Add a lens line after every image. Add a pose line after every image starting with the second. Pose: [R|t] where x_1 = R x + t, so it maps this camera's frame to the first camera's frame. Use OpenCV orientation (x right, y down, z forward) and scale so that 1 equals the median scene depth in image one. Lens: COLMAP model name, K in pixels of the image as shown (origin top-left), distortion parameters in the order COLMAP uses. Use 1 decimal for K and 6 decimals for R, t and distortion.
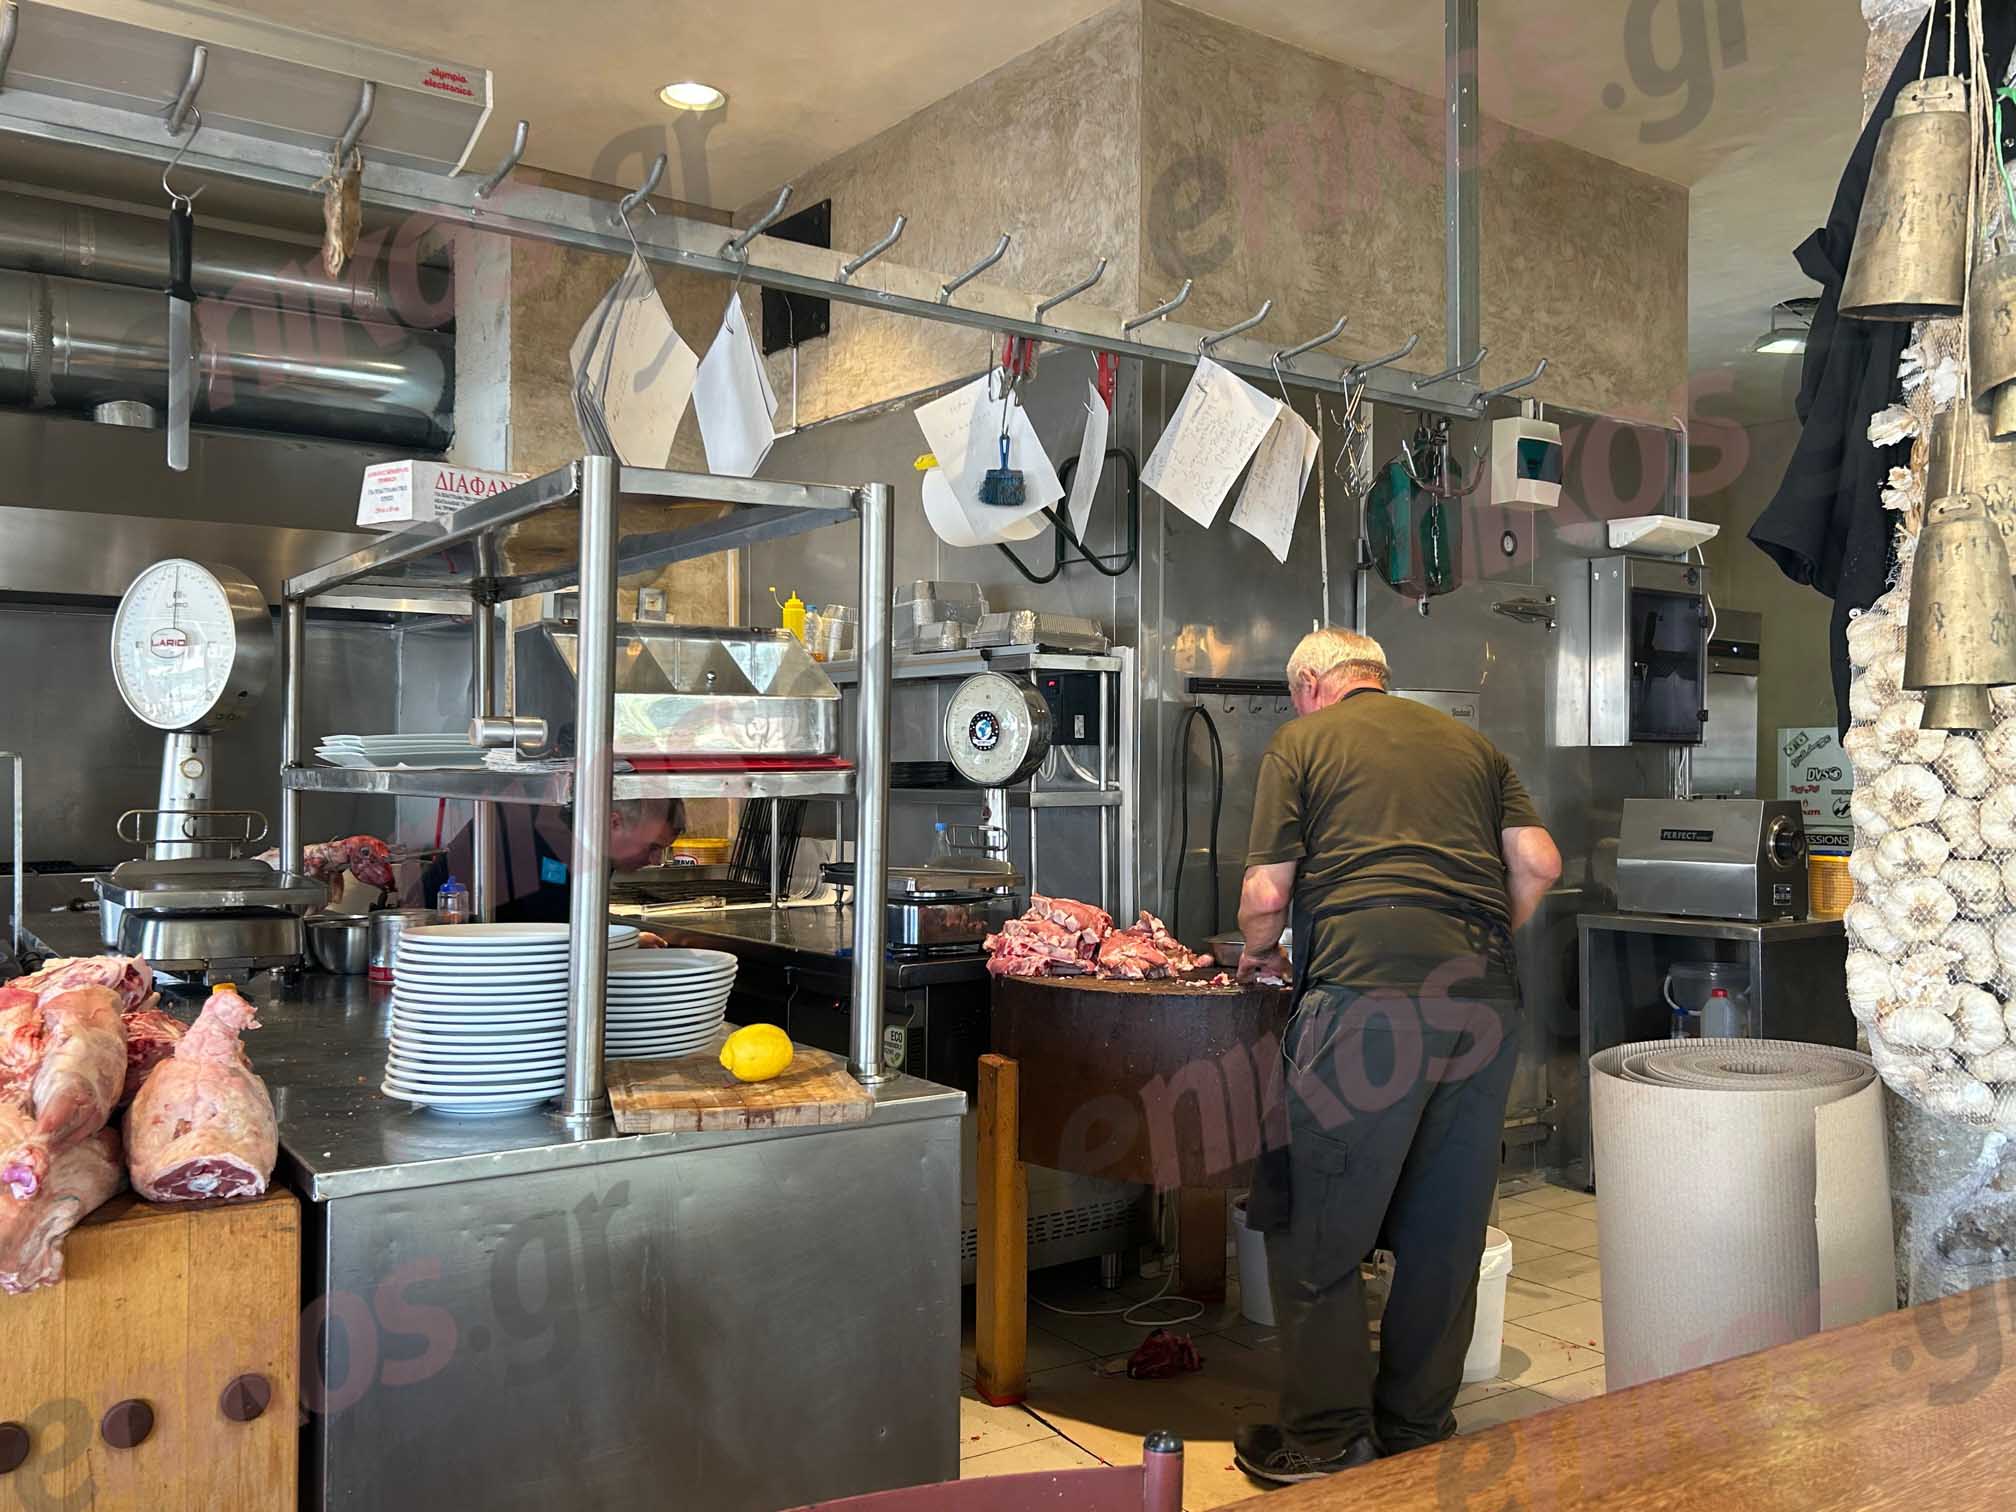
lens RADIAL K [[1685.8, 0, 1008.0], [0, 1685.8, 756.0], [0, 0, 1]] dist [0.001192, -0.000878]
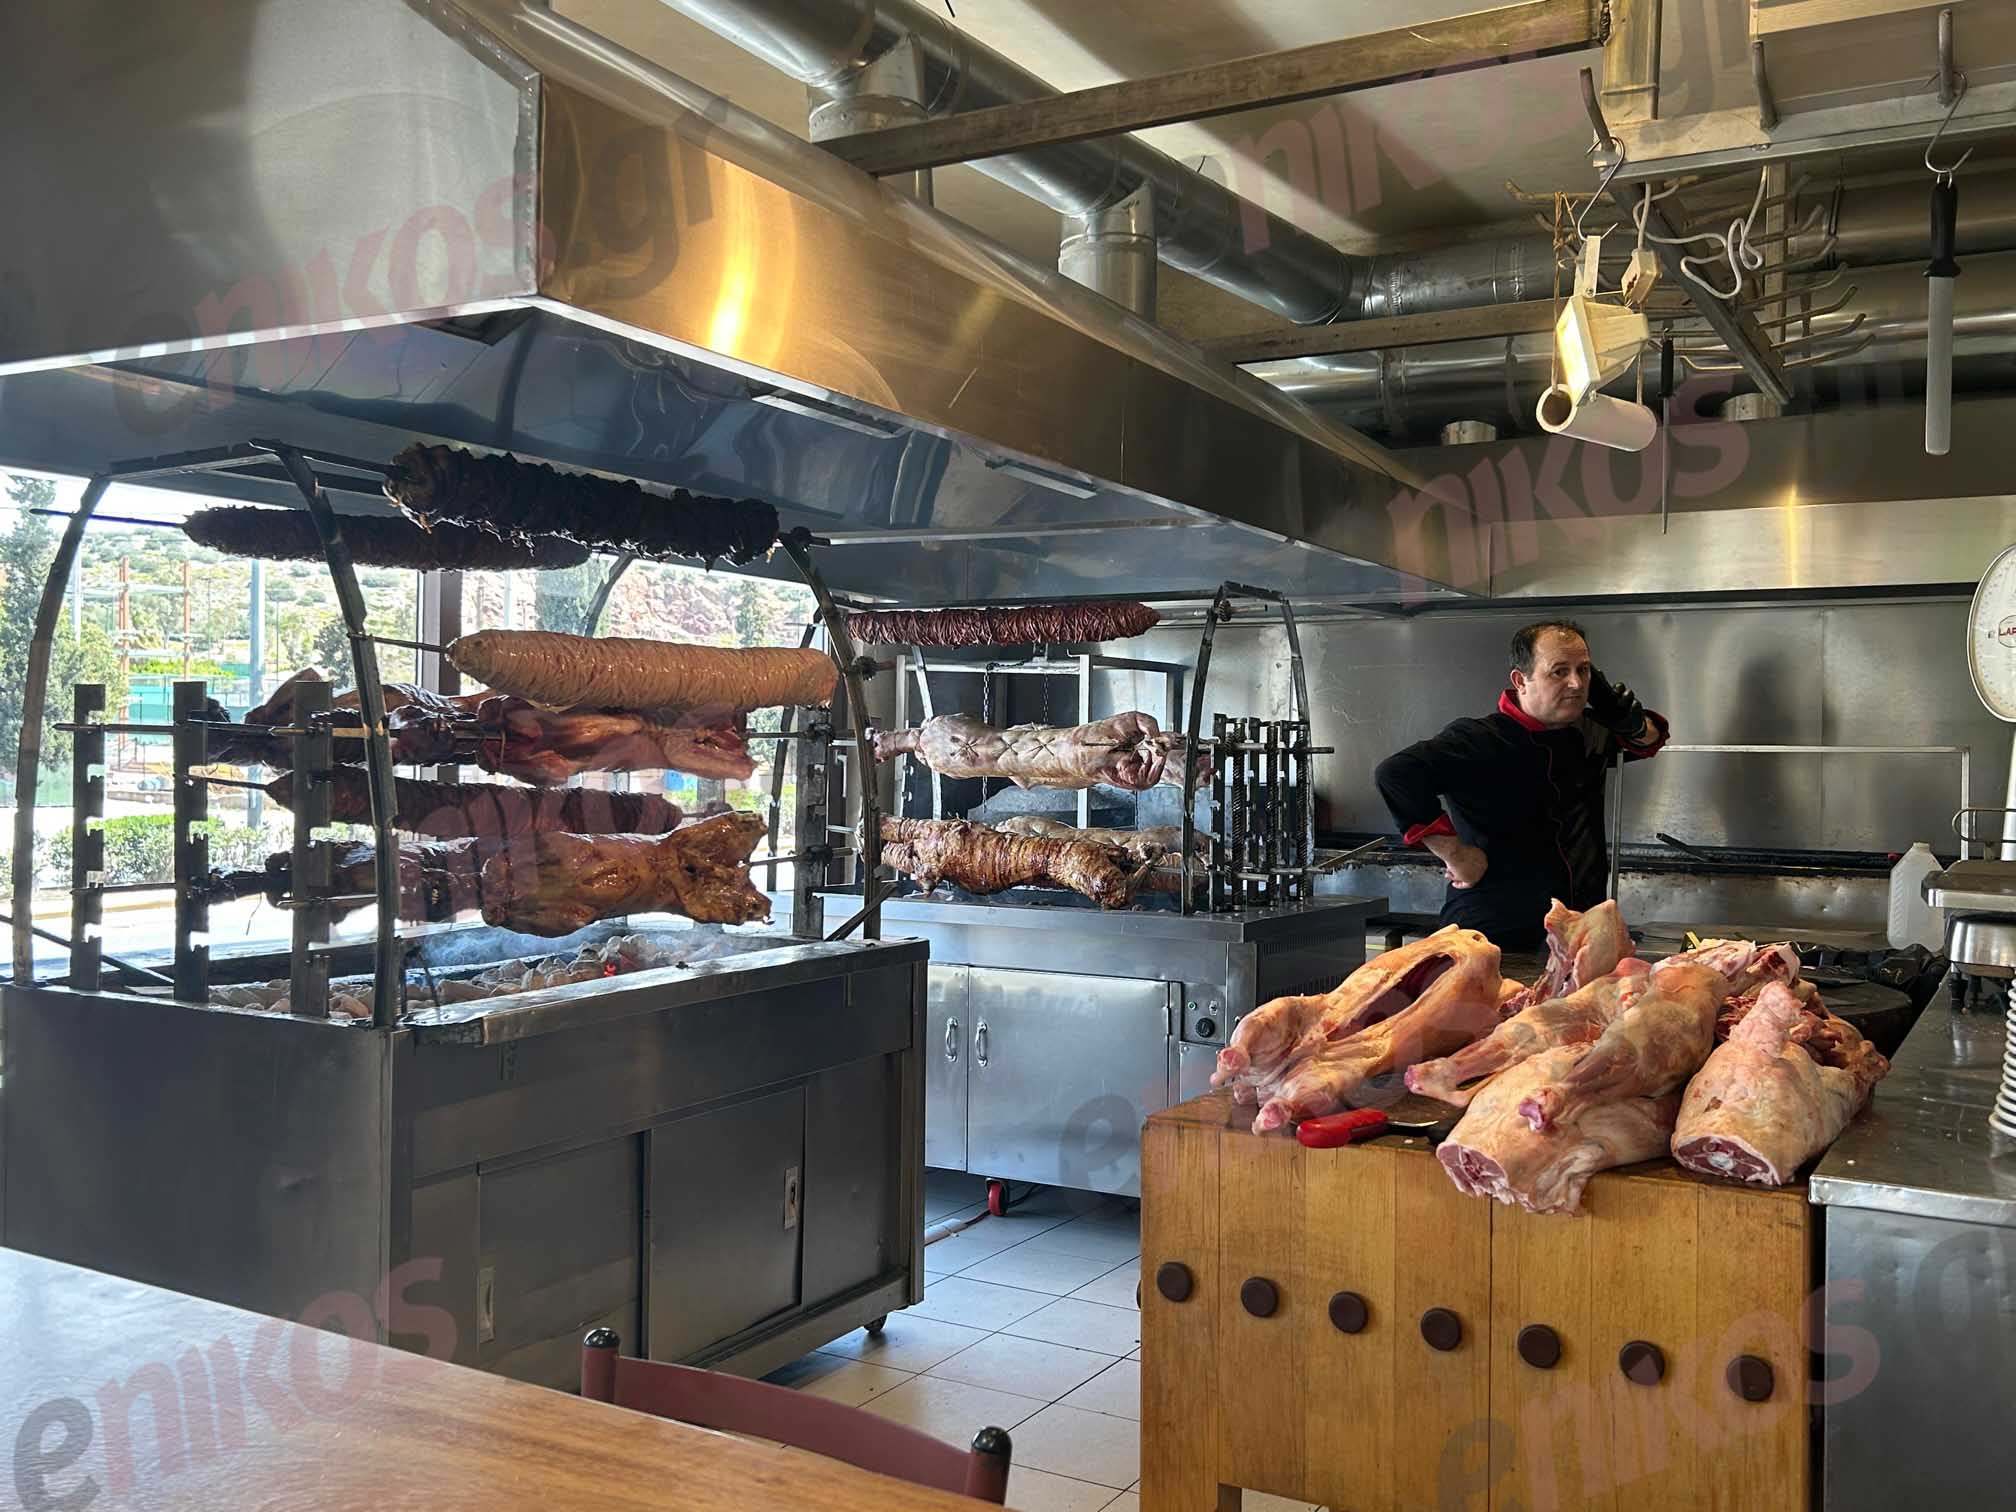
lens RADIAL K [[1802.4, 0, 1008.0], [0, 1802.4, 756.0], [0, 0, 1]] dist [0.009713, -0.001227]
pose [[0.423016, -0.001197, -0.906121, 0.349729], [0.003504, 0.999994, 0.000315, 0.000709], [0.906115, -0.003308, 0.423018, 0.127595]]
